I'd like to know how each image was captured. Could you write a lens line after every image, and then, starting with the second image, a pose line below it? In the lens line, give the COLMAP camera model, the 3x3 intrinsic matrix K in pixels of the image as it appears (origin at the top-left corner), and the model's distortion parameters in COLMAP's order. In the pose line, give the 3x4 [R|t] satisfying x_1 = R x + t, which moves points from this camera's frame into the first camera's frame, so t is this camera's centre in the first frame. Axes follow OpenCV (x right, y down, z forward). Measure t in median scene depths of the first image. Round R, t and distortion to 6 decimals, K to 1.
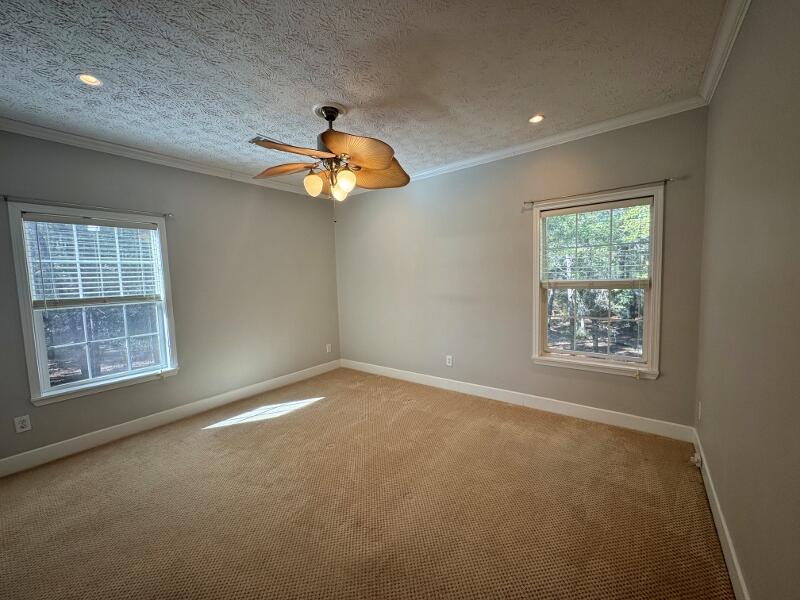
lens RADIAL K [[320.7, 0, 405.5], [0, 320.7, 296.9], [0, 0, 1]] dist [0.000747, 0.000091]
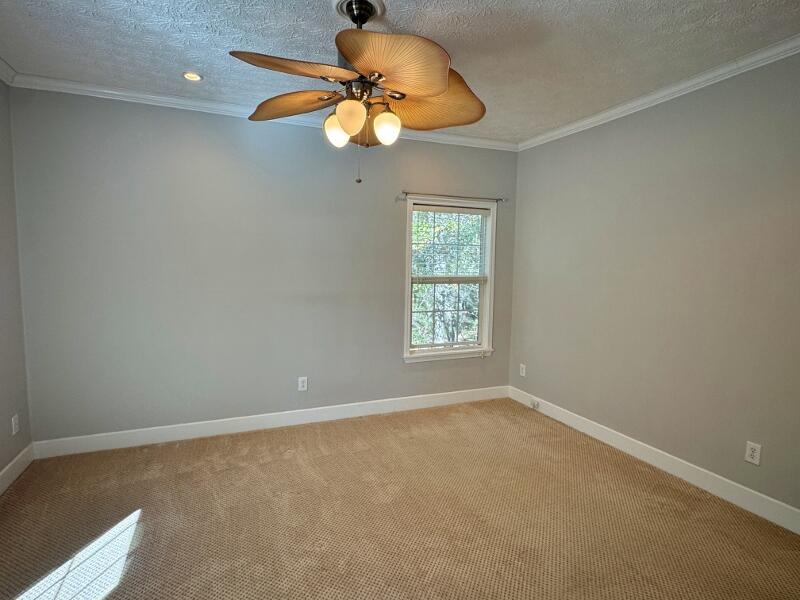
lens RADIAL K [[423.6, 0, 400.0], [0, 423.6, 298.0], [0, 0, 1]] dist [-0.003233, 0.001474]
pose [[0.509508, -0.034544, 0.859772, -0.817146], [0.031573, 0.999271, 0.021438, -0.014572], [-0.859886, 0.016223, 0.510227, 0.449163]]
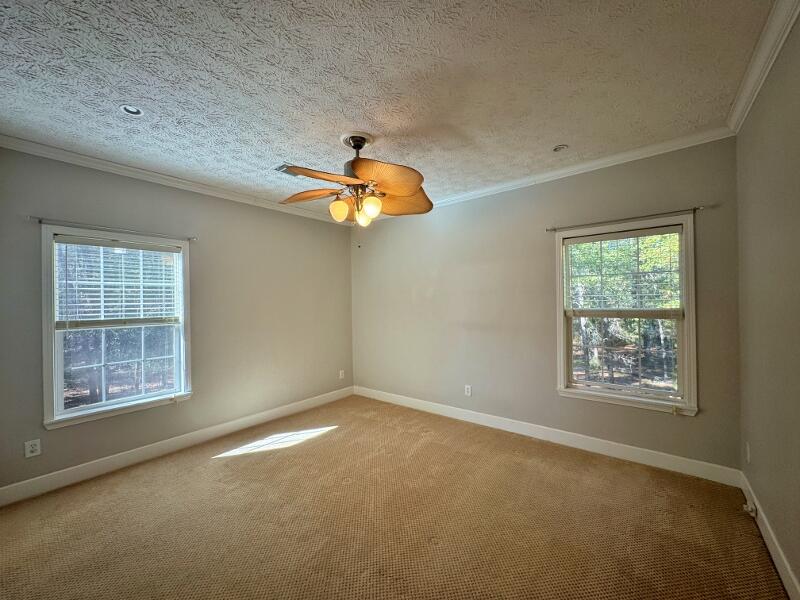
lens RADIAL K [[320.7, 0, 405.9], [0, 320.7, 297.6], [0, 0, 1]] dist [0.000747, 0.000091]
pose [[0.999626, 0.014159, -0.023400, -0.045030], [-0.015925, 0.996896, -0.077097, -0.002064], [0.022236, 0.077440, 0.996749, 0.020150]]
